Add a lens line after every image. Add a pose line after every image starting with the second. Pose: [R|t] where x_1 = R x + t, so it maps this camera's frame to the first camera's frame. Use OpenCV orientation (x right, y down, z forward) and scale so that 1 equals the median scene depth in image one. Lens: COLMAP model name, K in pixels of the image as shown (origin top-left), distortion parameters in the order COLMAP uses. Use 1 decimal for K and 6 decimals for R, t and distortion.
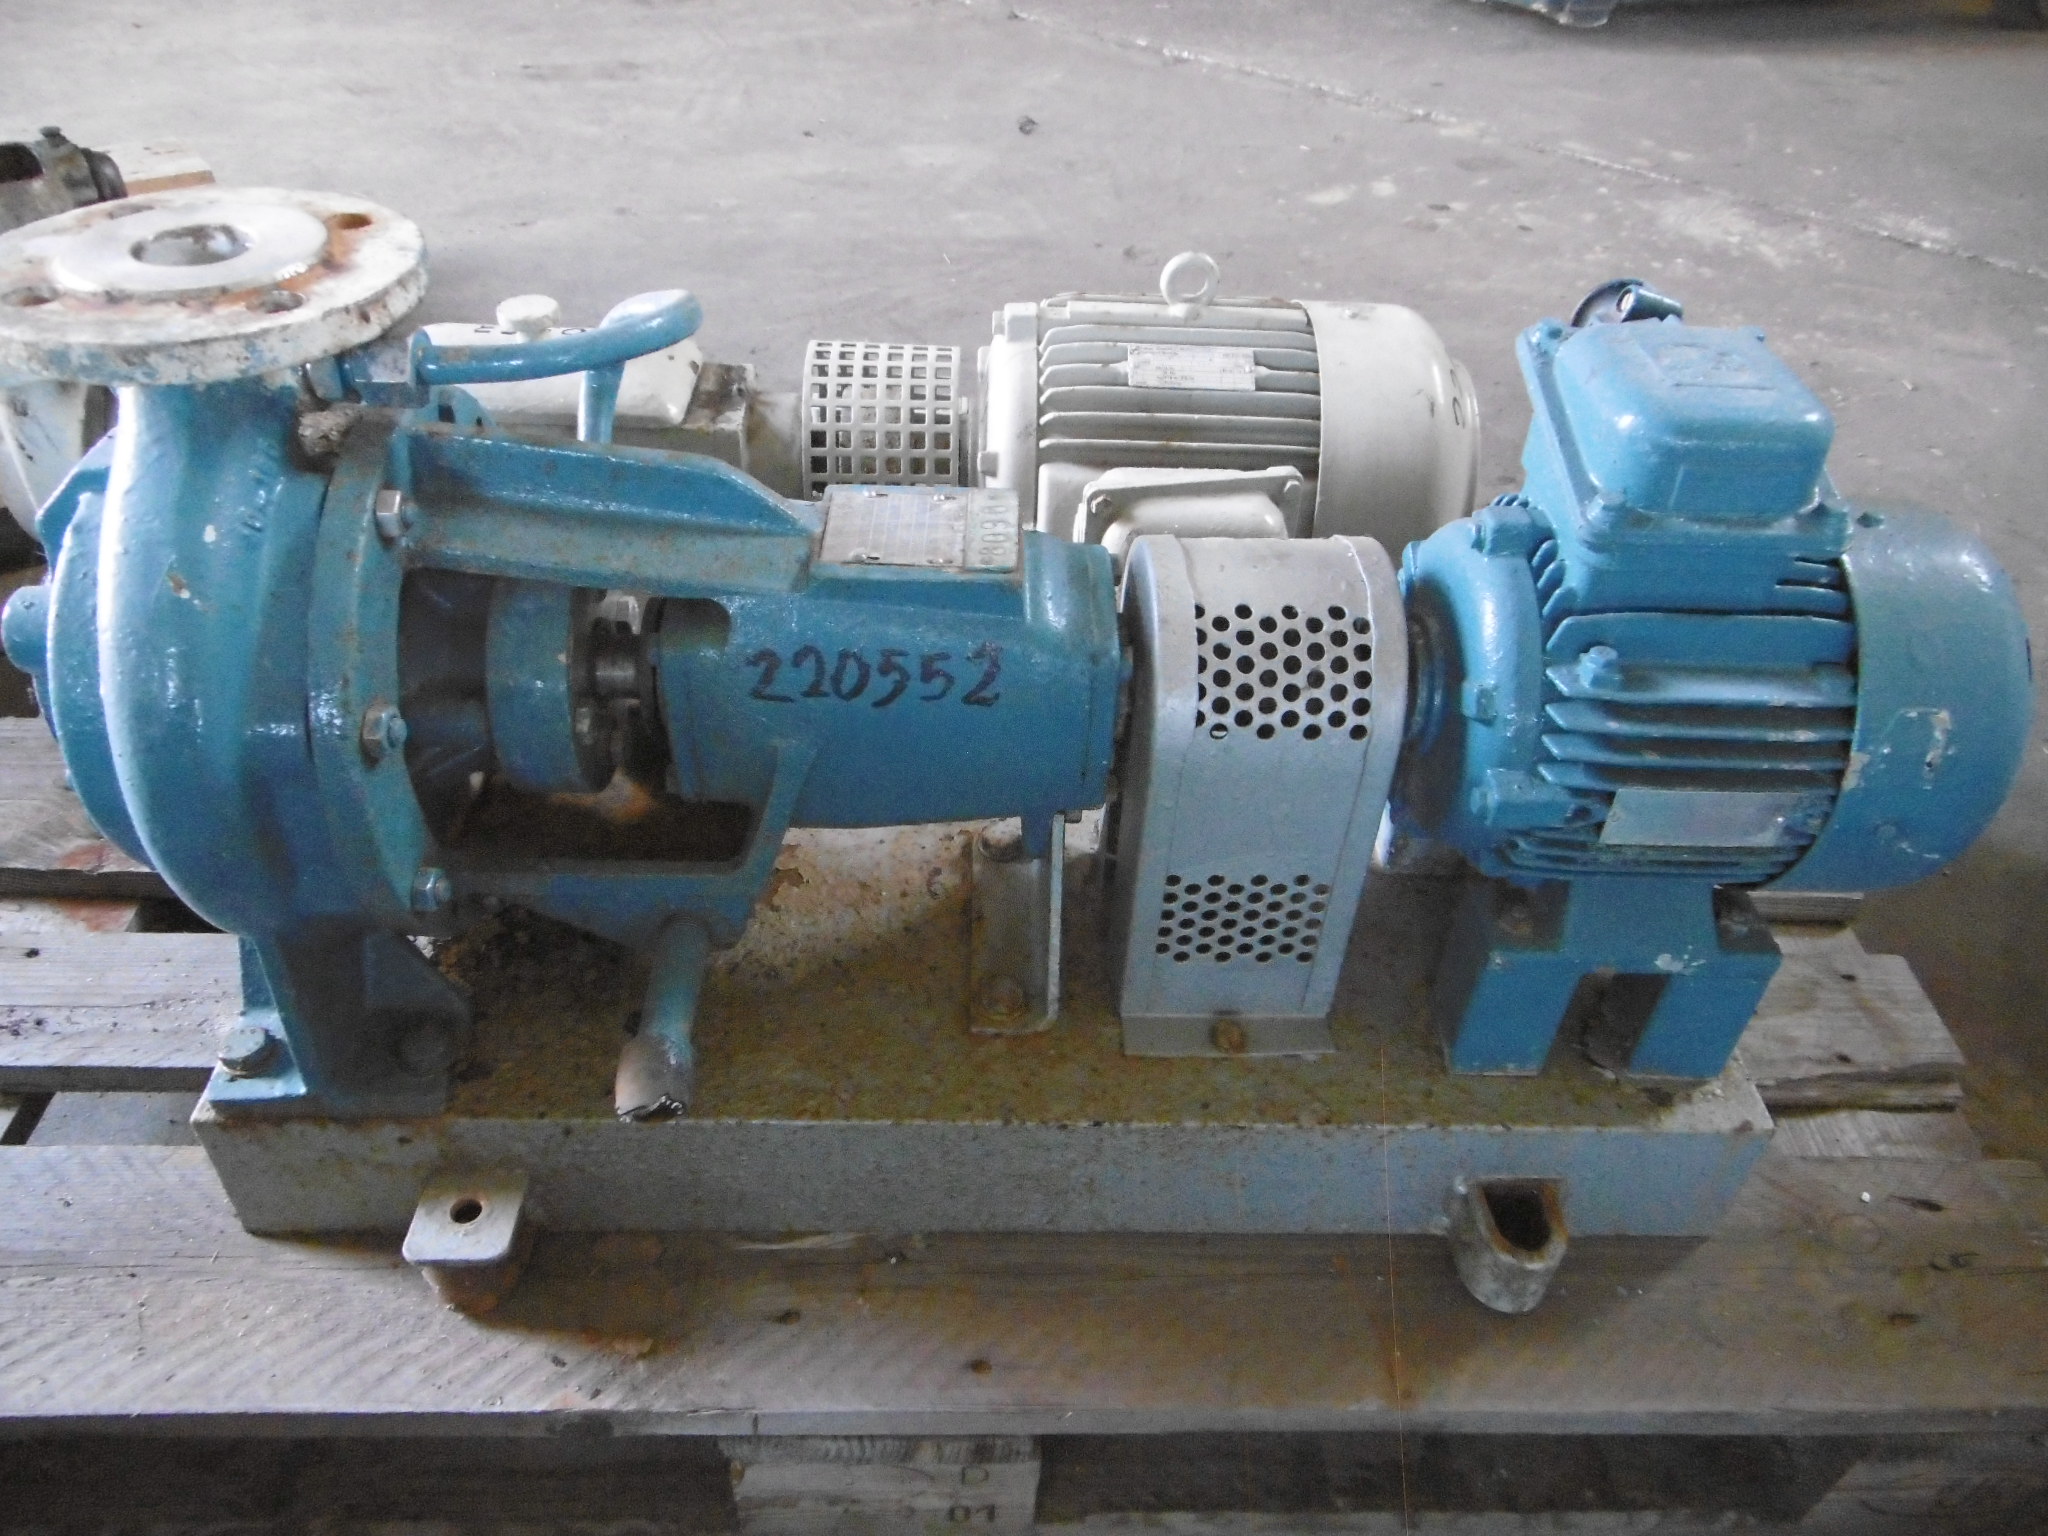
lens RADIAL K [[1533.5, 0, 1024.0], [0, 1533.5, 768.0], [0, 0, 1]] dist [0.054758, -0.103549]
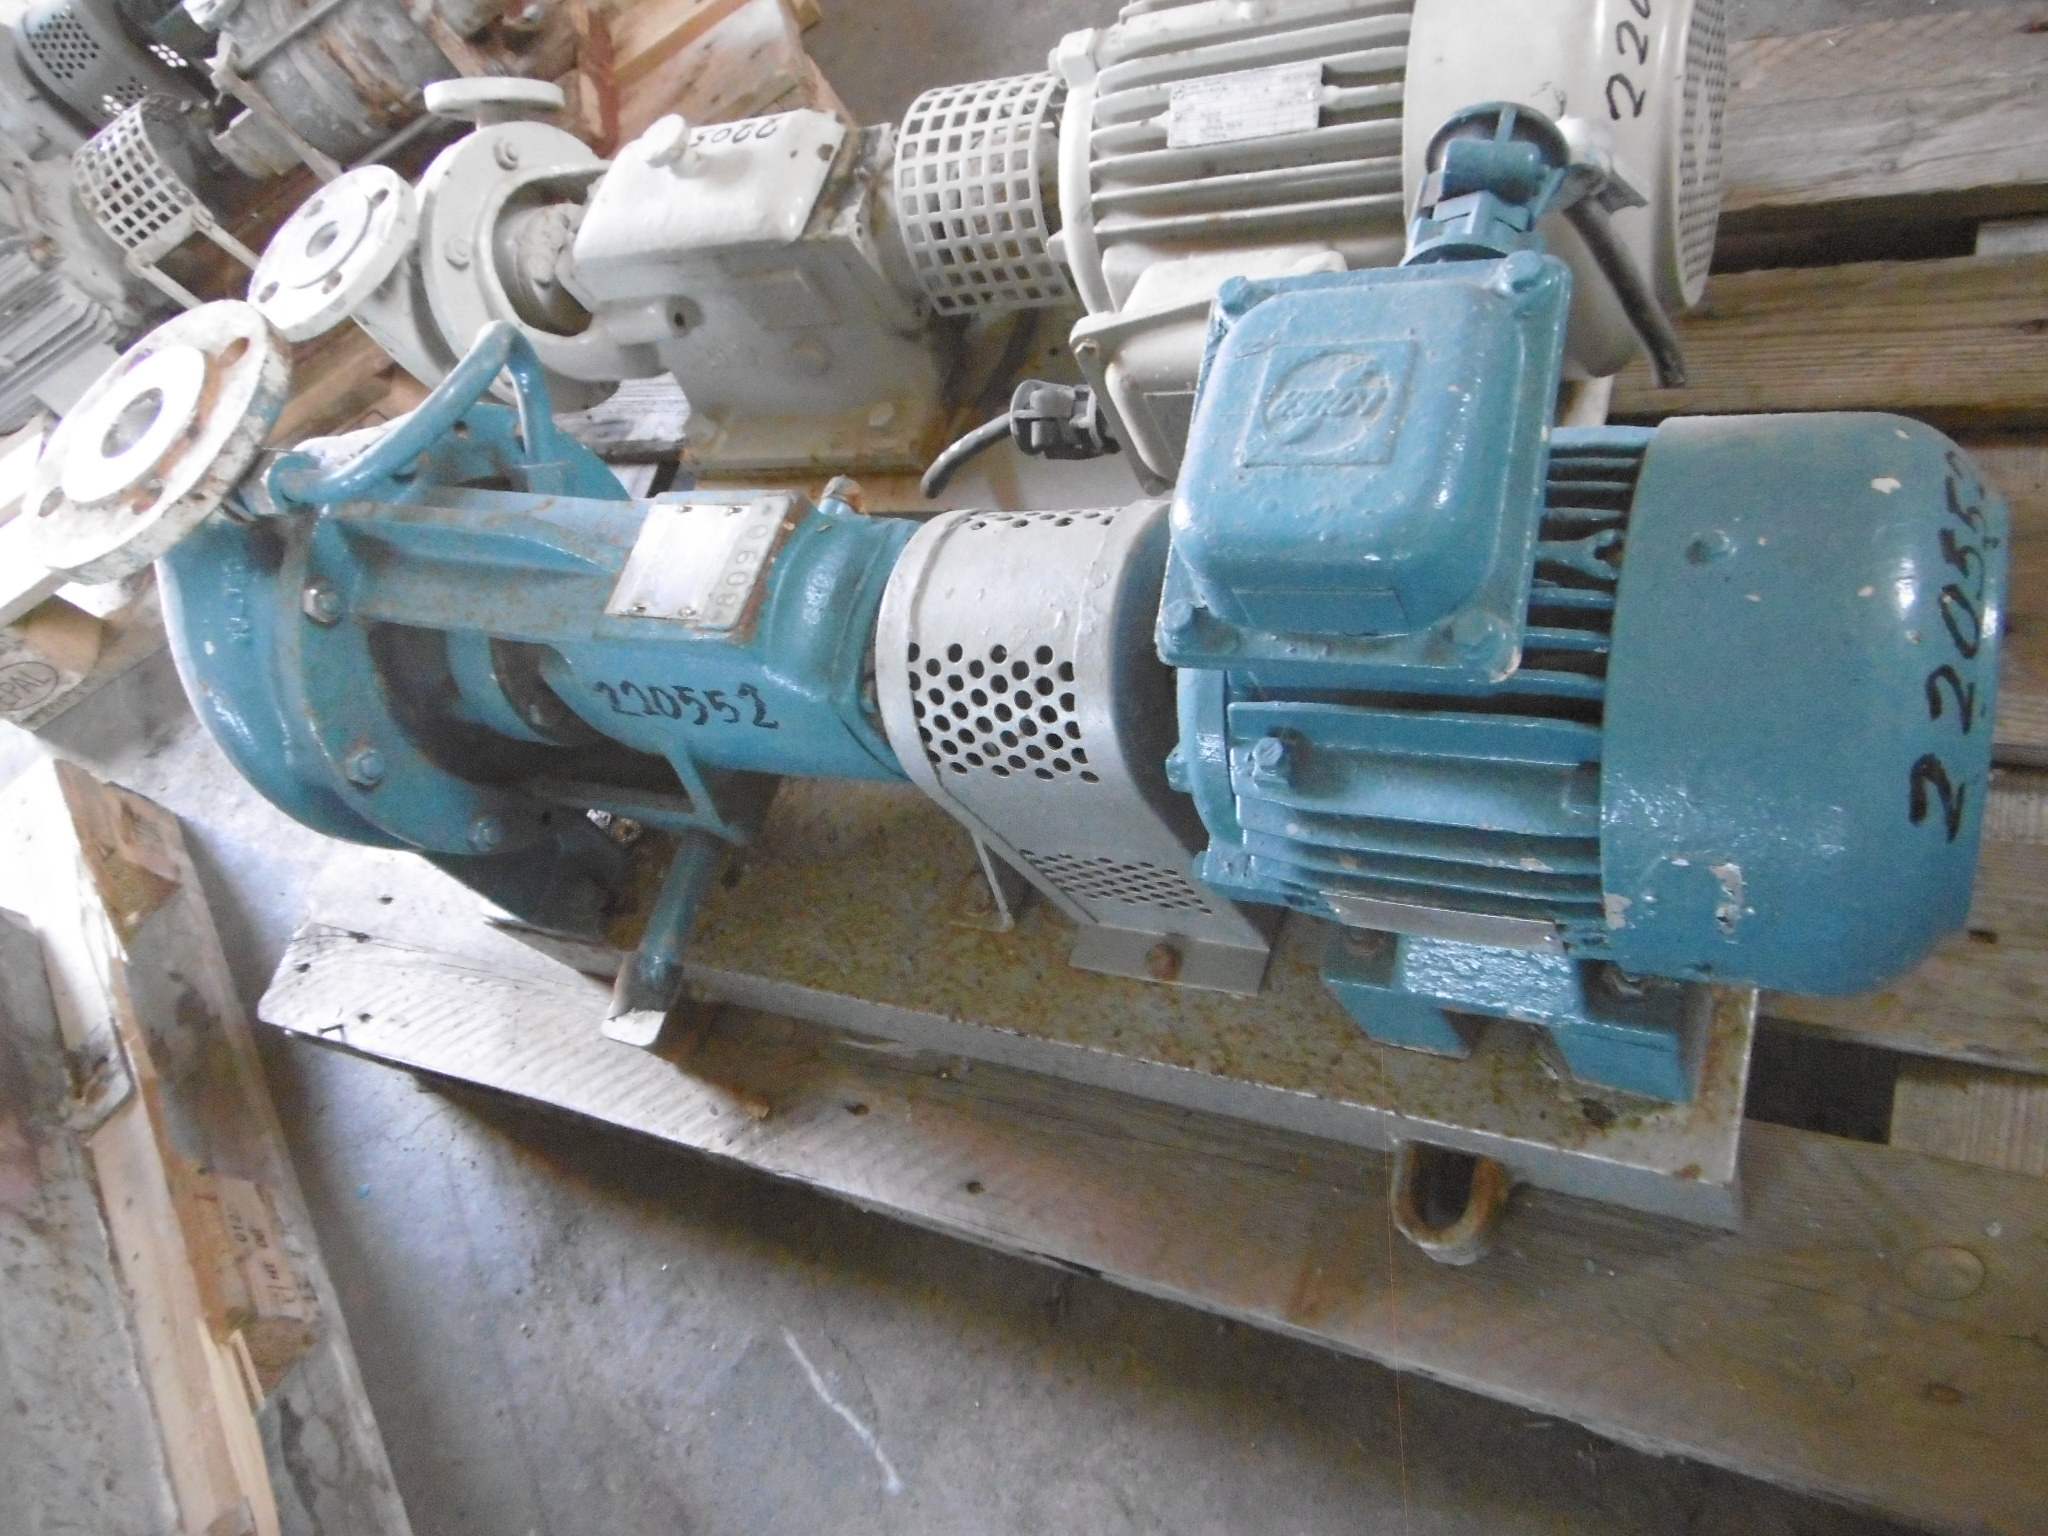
lens RADIAL K [[1533.5, 0, 1024.0], [0, 1533.5, 768.0], [0, 0, 1]] dist [0.054758, -0.103549]
pose [[0.809761, 0.096668, -0.578742, 0.661194], [0.164759, 0.909193, 0.382390, -0.354821], [0.563154, -0.404997, 0.720302, 0.300373]]
